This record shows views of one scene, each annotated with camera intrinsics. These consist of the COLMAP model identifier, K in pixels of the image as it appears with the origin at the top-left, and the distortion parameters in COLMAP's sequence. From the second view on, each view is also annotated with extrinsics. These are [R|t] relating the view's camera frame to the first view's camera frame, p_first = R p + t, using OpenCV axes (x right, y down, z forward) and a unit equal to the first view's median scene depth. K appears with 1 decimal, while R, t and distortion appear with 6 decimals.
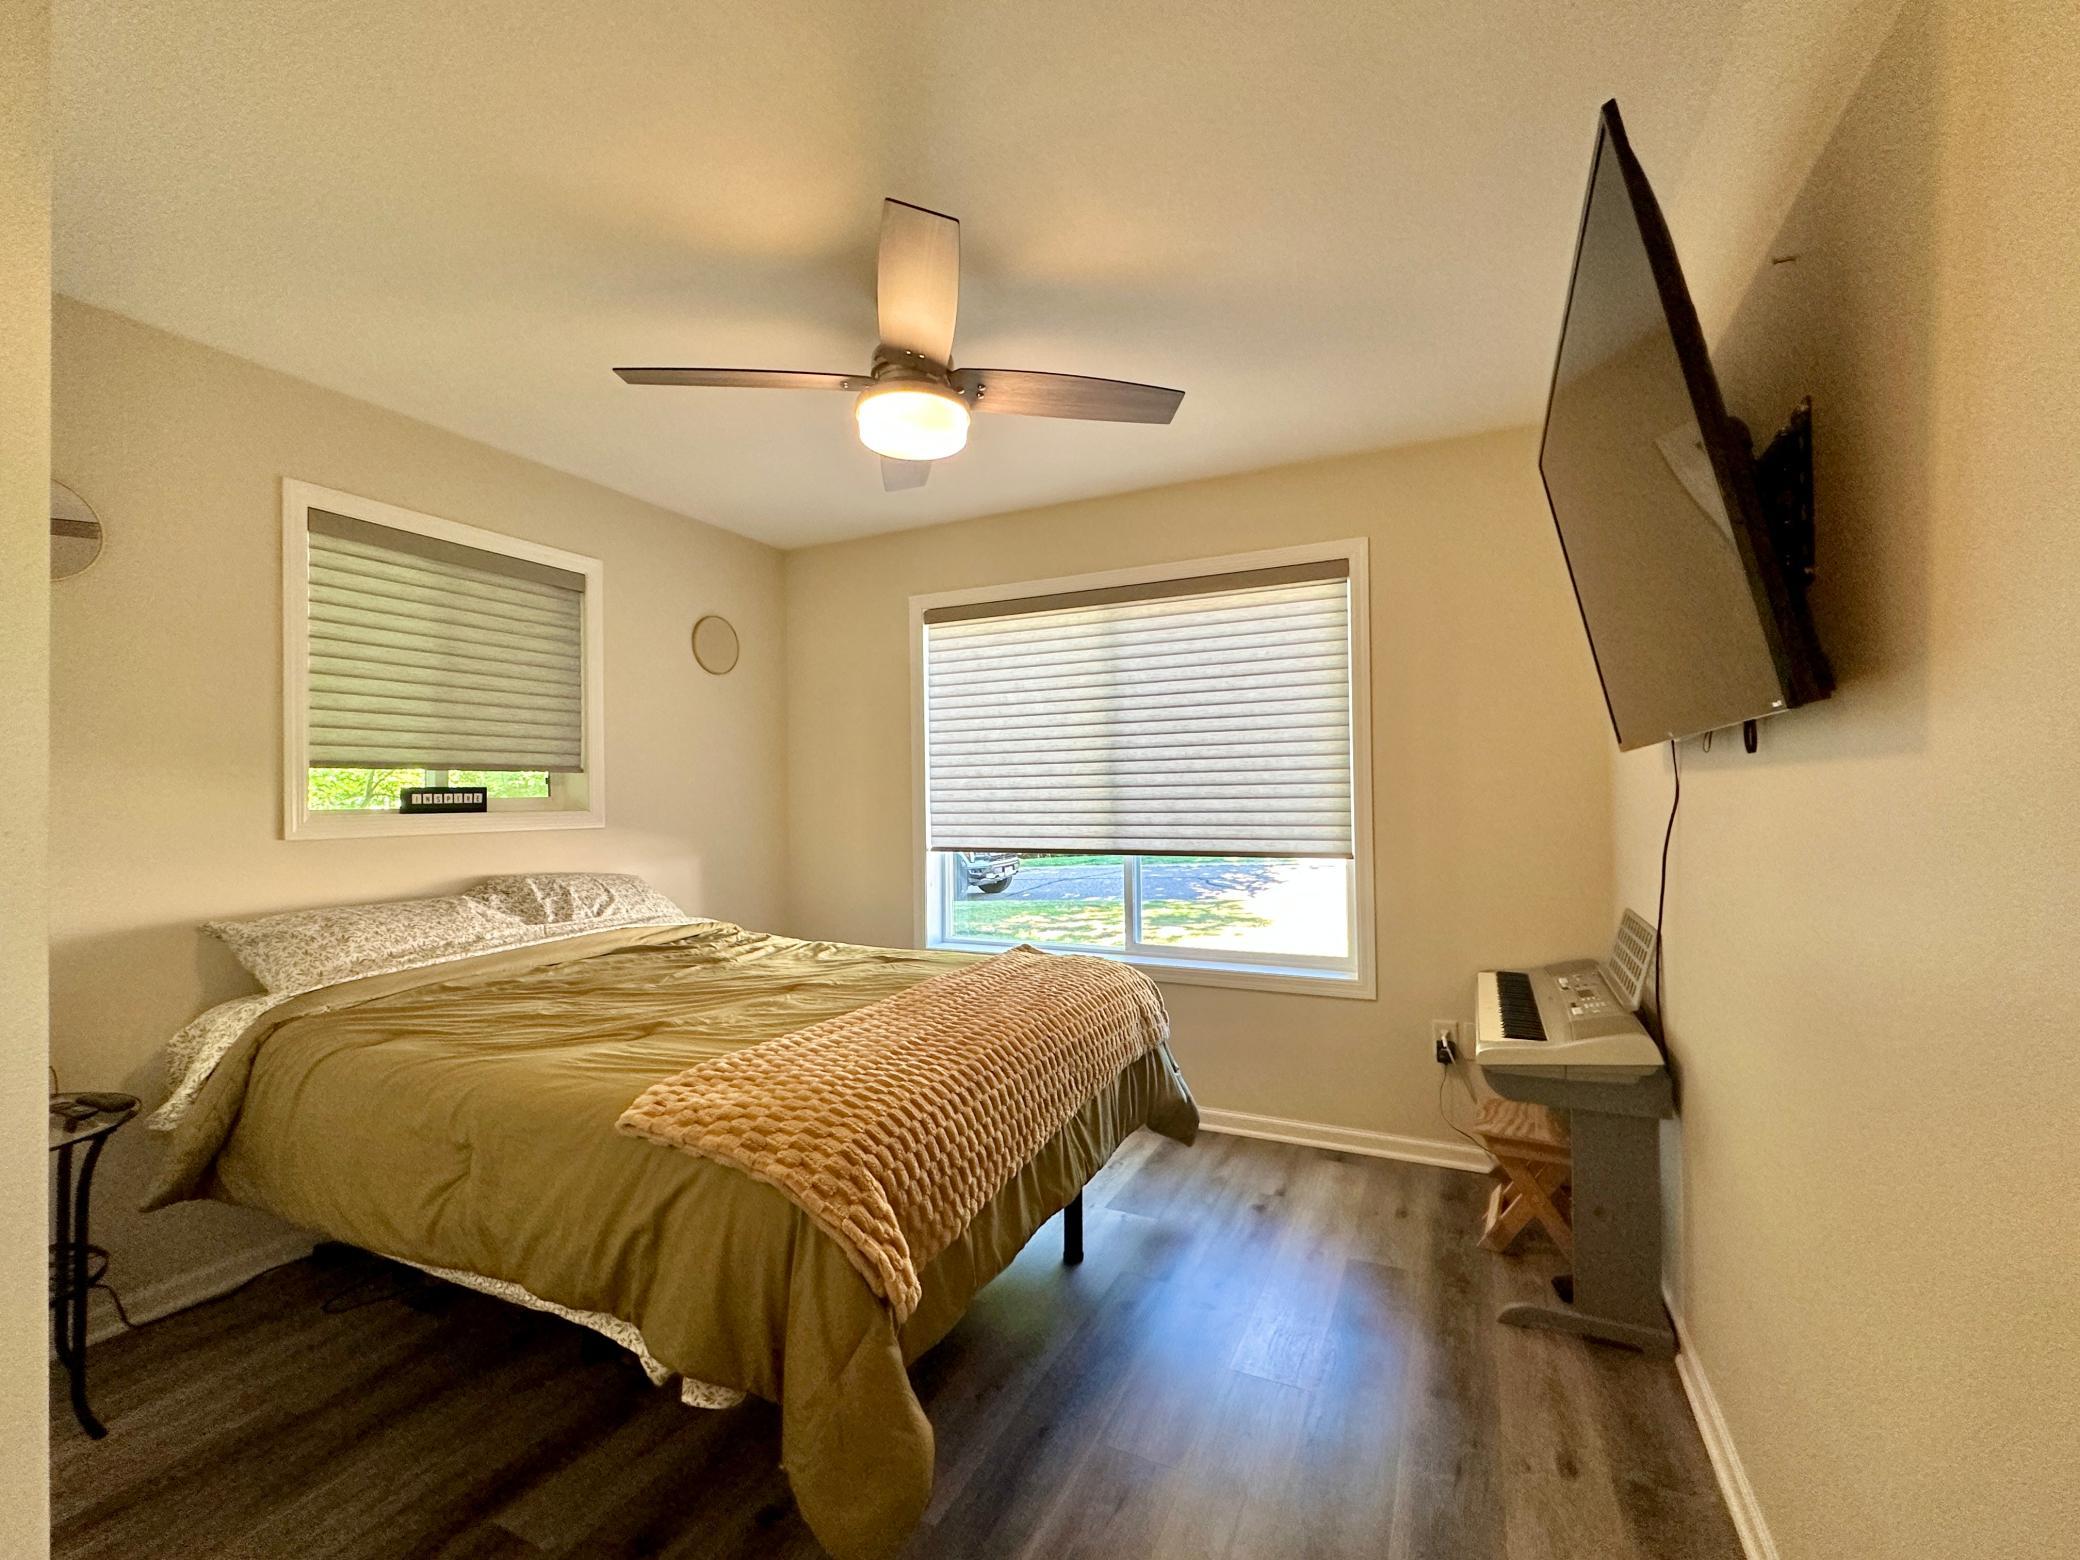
lens RADIAL K [[884.2, 0, 1040.8], [0, 884.2, 790.7], [0, 0, 1]] dist [-0.008432, 0.000013]
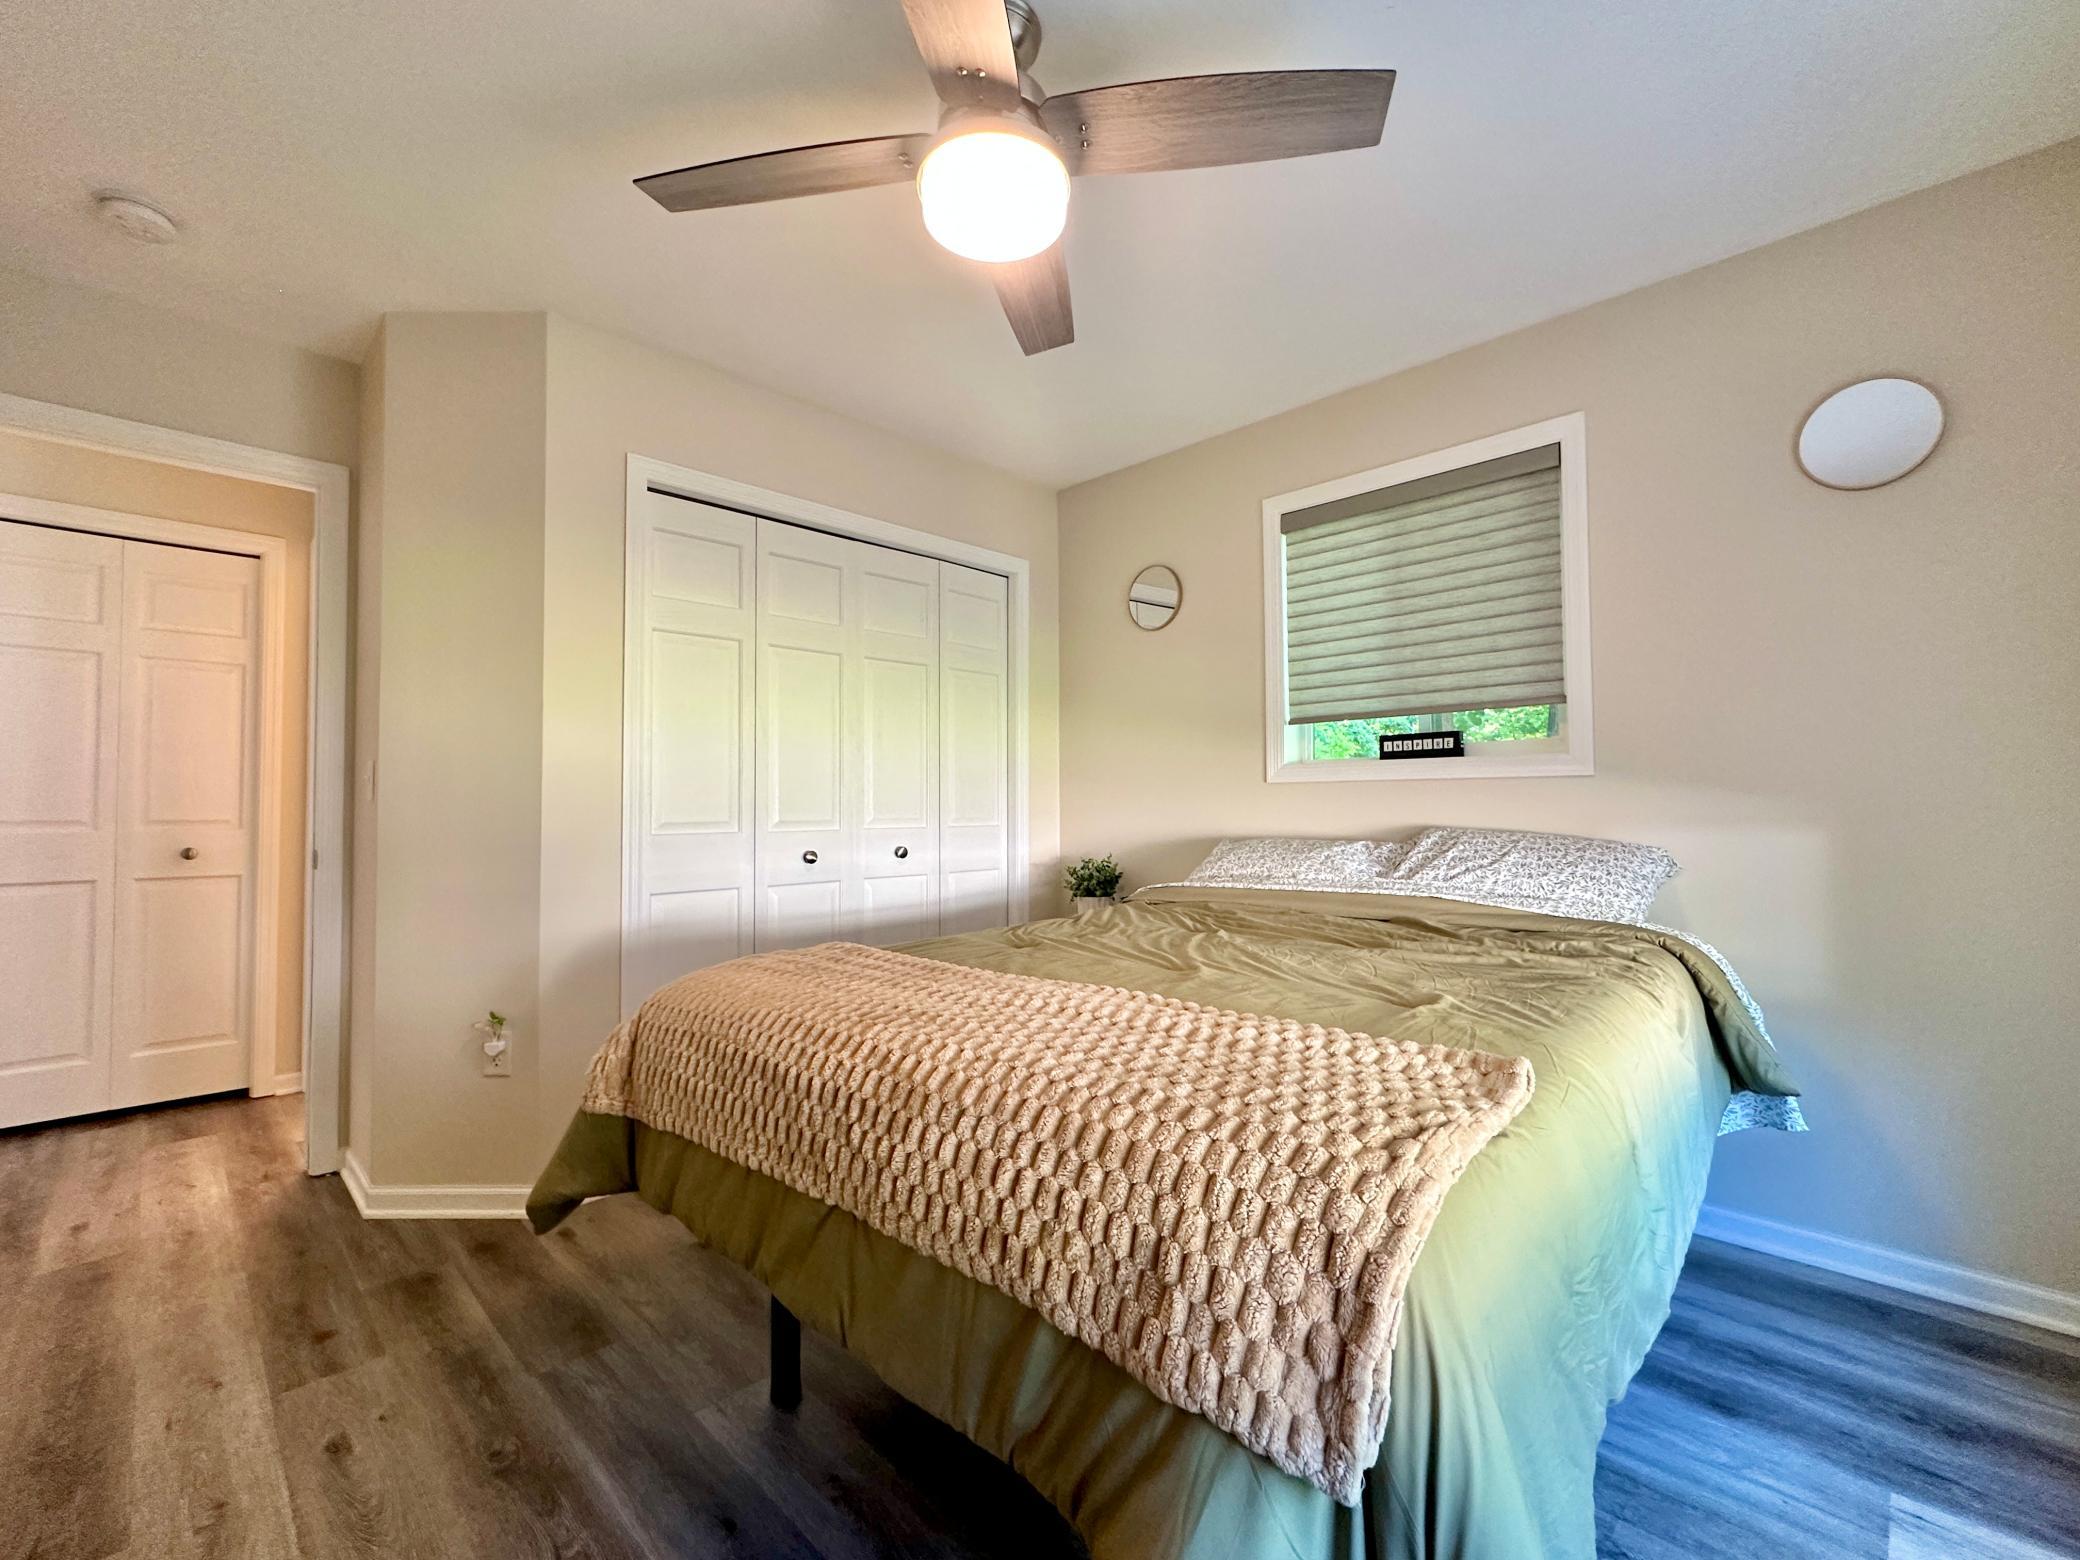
lens RADIAL K [[884.2, 0, 1044.2], [0, 884.2, 778.4], [0, 0, 1]] dist [-0.008432, 0.000013]
pose [[-0.310498, -0.005503, -0.950558, 0.391695], [0.025778, 0.999567, -0.014207, 0.050545], [0.950224, -0.028915, -0.310222, 0.916418]]
